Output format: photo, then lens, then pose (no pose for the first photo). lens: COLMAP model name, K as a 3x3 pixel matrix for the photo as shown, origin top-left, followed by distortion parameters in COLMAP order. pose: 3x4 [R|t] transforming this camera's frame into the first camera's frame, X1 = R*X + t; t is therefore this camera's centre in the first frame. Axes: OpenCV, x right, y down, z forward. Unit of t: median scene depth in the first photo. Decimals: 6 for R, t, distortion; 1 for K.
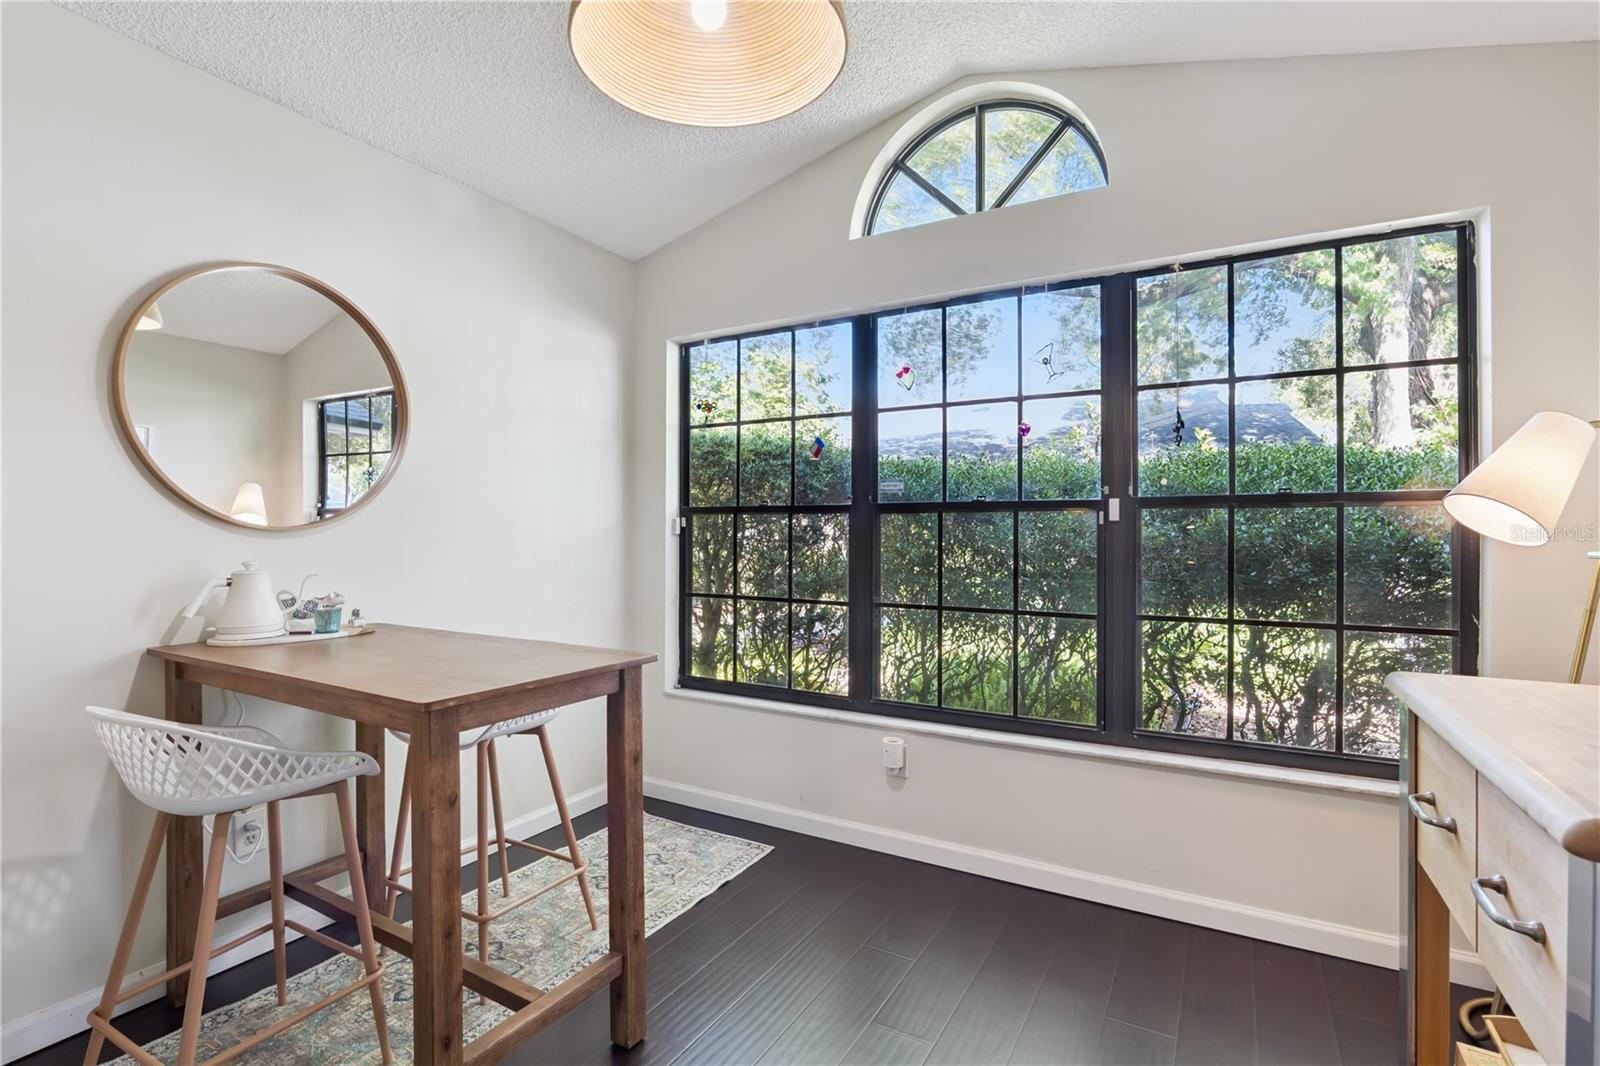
lens RADIAL K [[742.7, 0, 799.2], [0, 742.7, 522.9], [0, 0, 1]] dist [-0.027907, 0.009234]
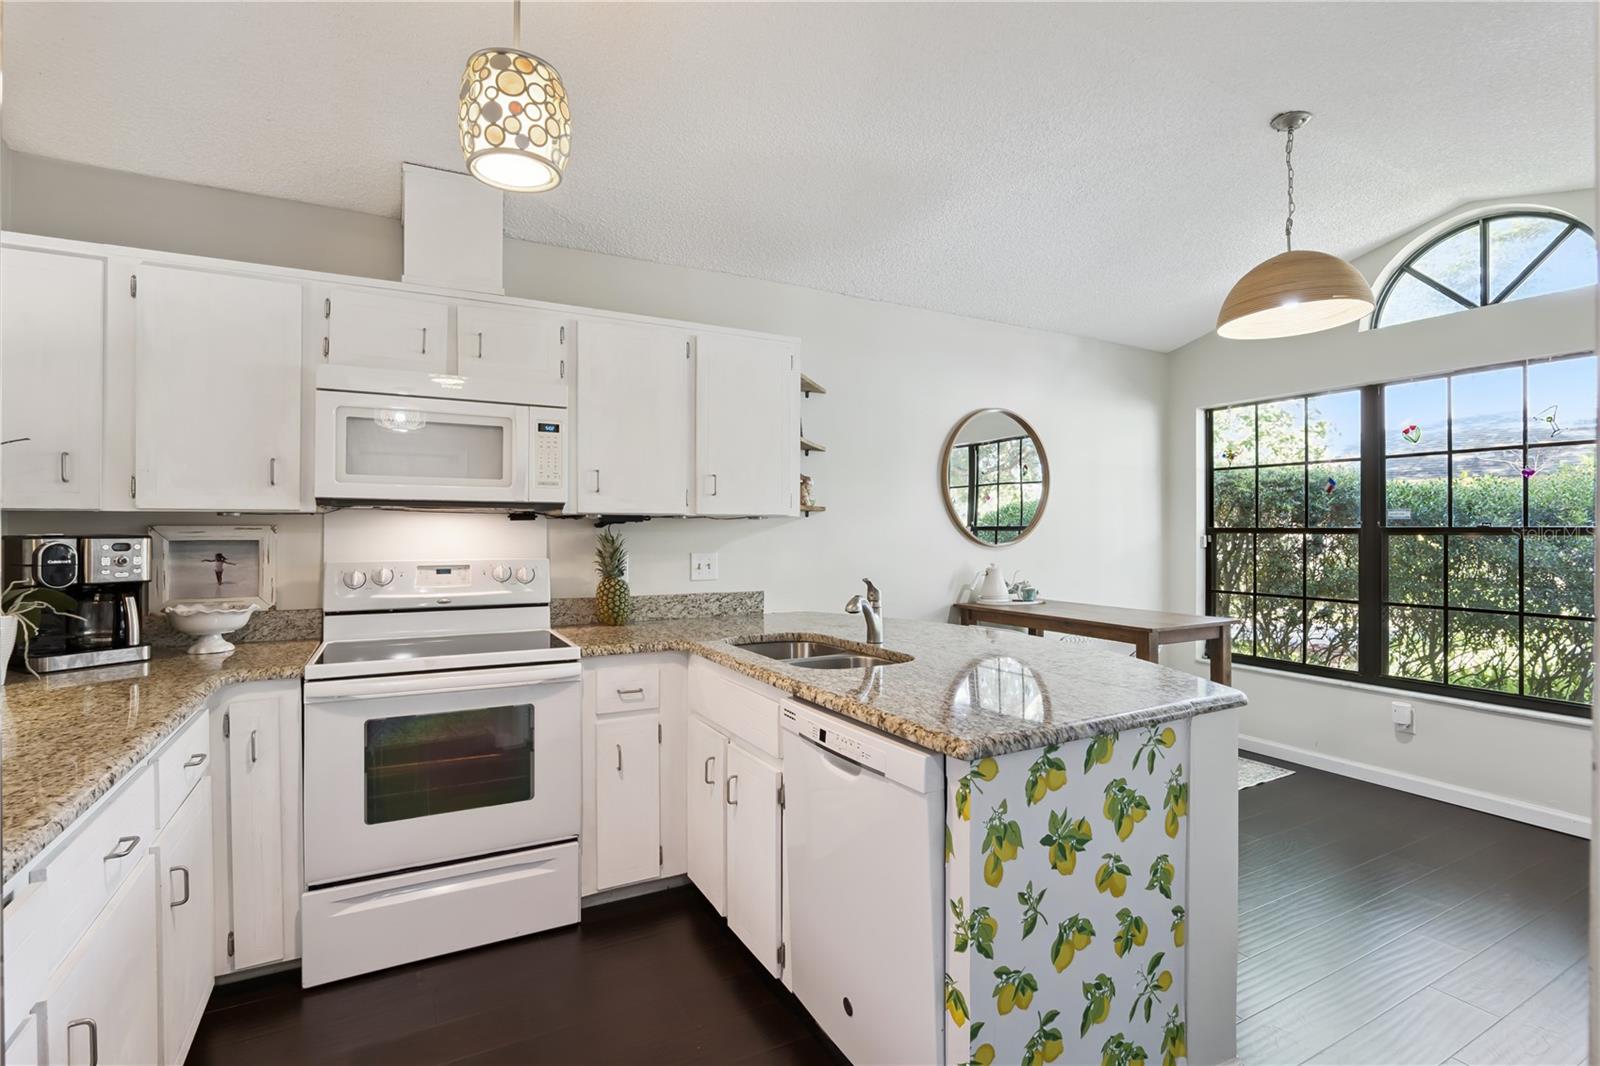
lens RADIAL K [[744.1, 0, 801.1], [0, 744.1, 528.0], [0, 0, 1]] dist [-0.025629, 0.007339]
pose [[0.852949, -0.003375, -0.521984, -0.101050], [0.006184, 0.999974, 0.003639, -0.035814], [0.521958, -0.006332, 0.852947, -0.666774]]
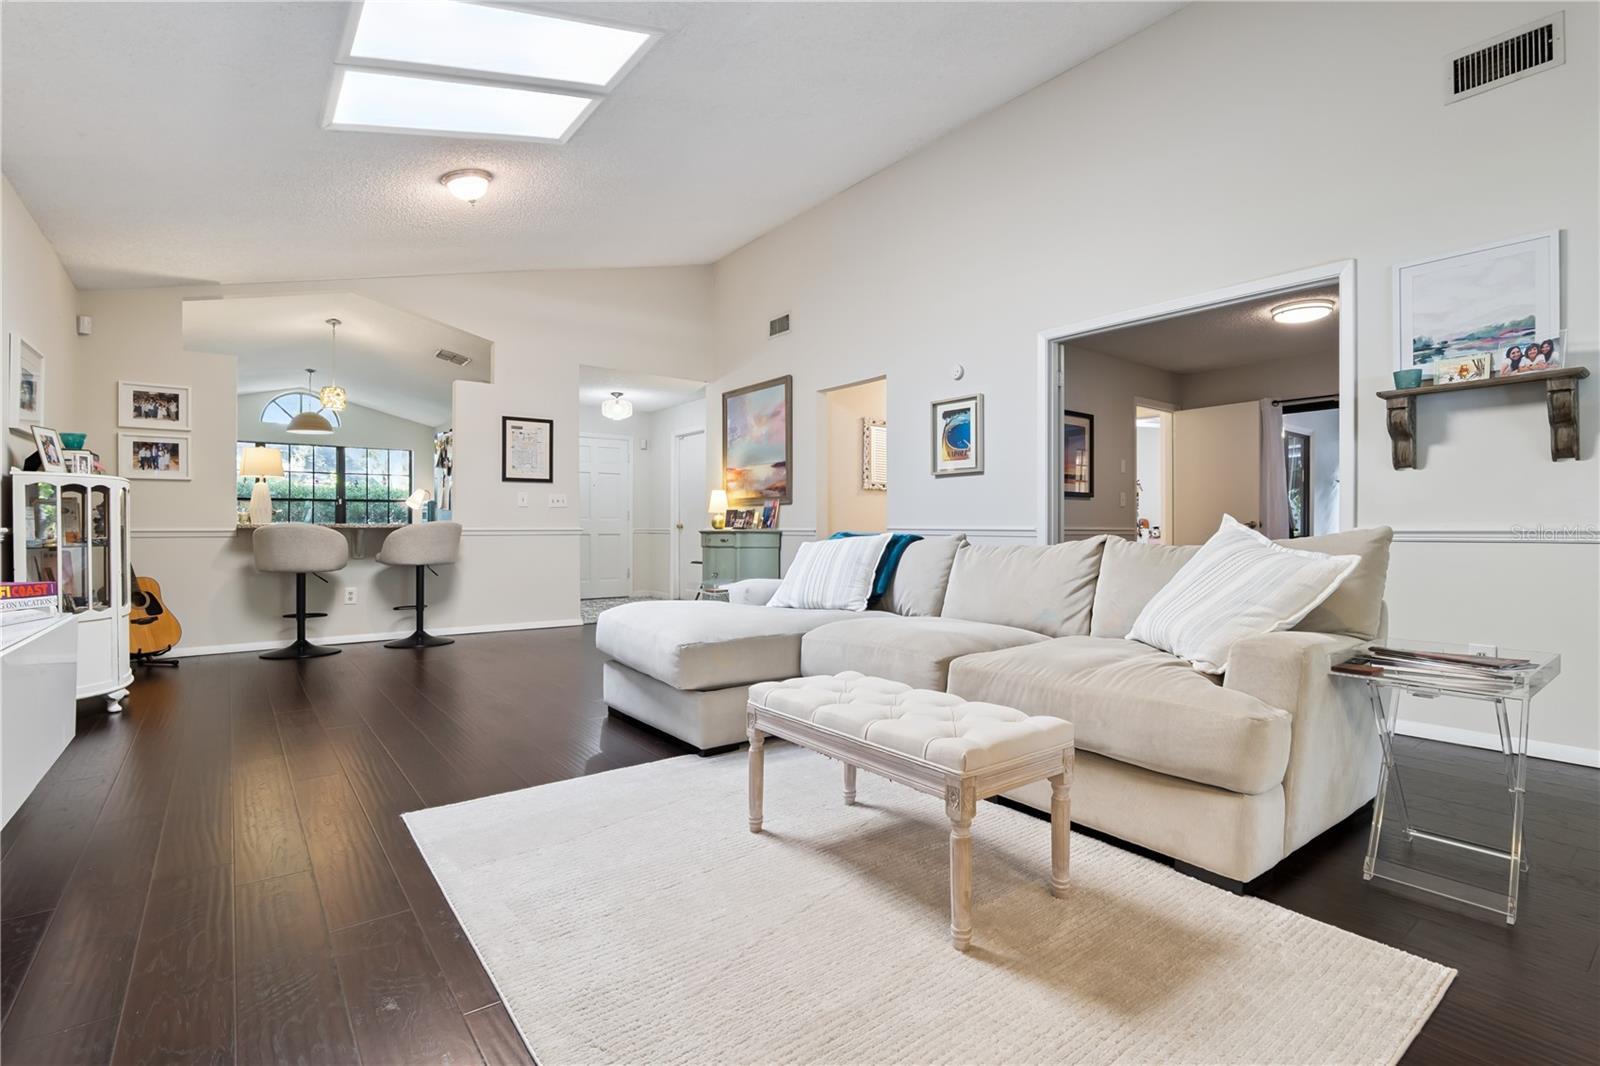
lens RADIAL K [[744.1, 0, 801.1], [0, 744.1, 528.0], [0, 0, 1]] dist [-0.025629, 0.007339]
pose [[0.374672, -0.002438, 0.927154, -2.160143], [-0.006223, 0.999967, 0.005144, 0.081893], [-0.927136, -0.007697, 0.374645, -2.624123]]
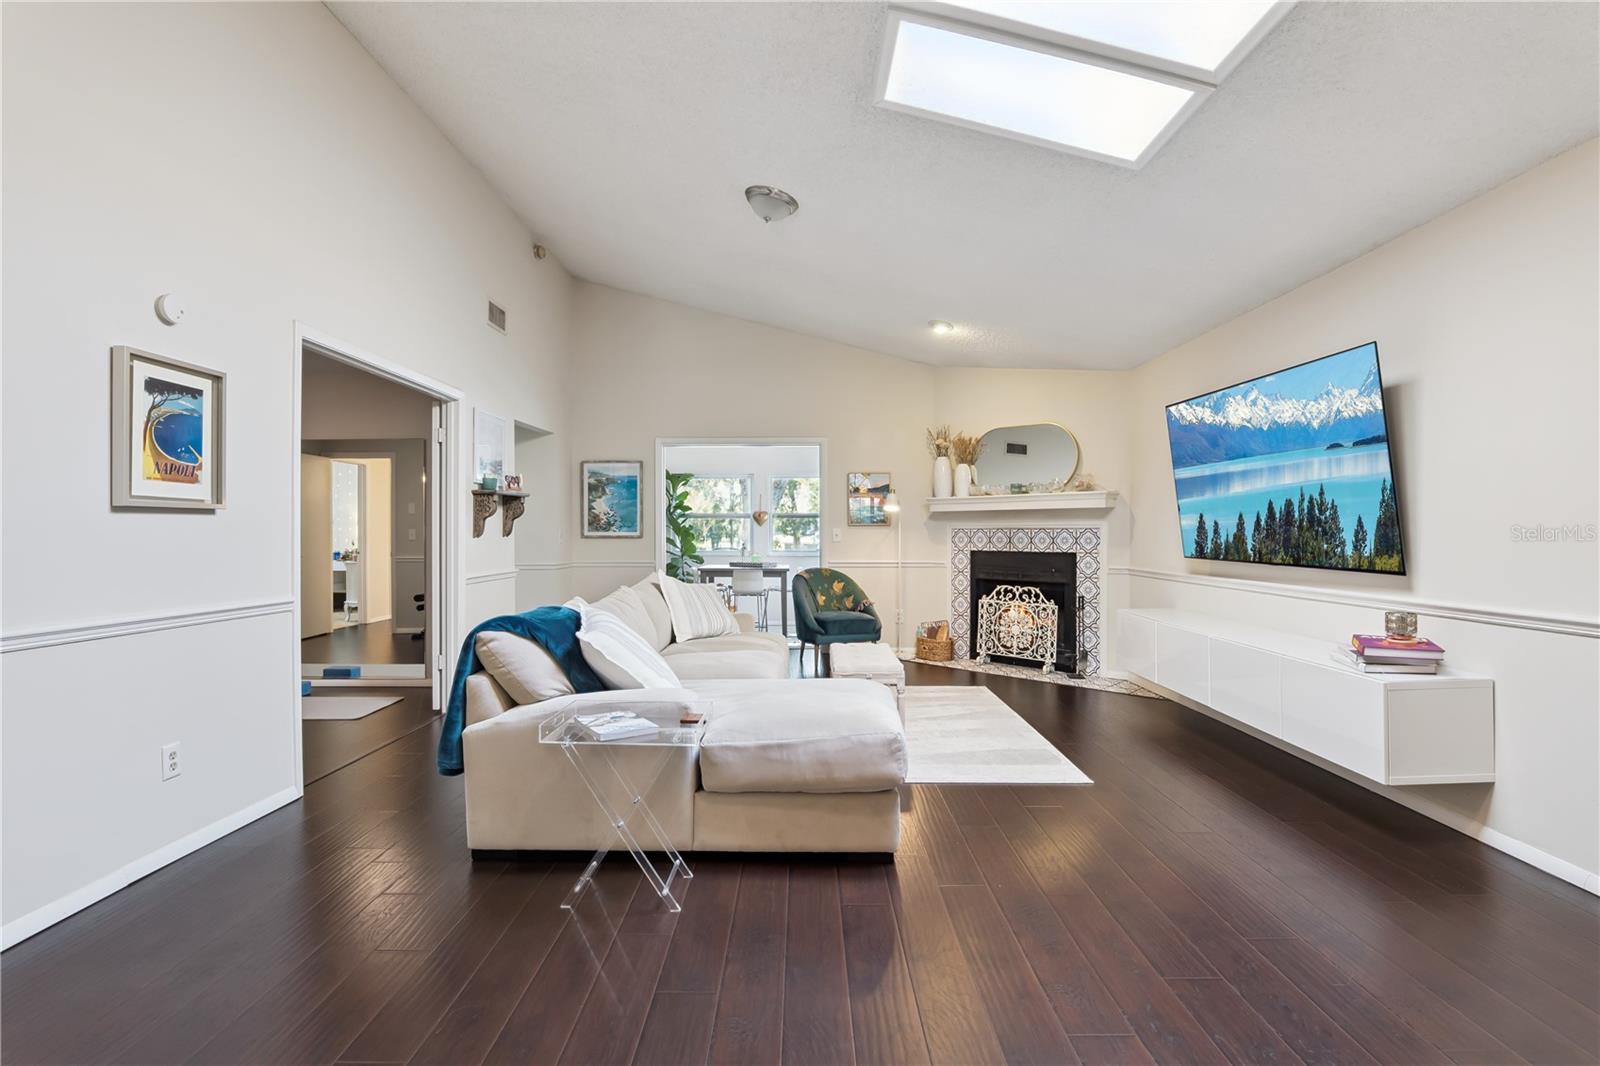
lens RADIAL K [[744.1, 0, 801.1], [0, 744.1, 528.0], [0, 0, 1]] dist [-0.025629, 0.007339]
pose [[-0.866979, -0.000856, -0.498344, -0.586808], [0.007038, 0.999878, -0.013961, 0.000967], [0.498295, -0.015611, -0.866867, -1.132768]]
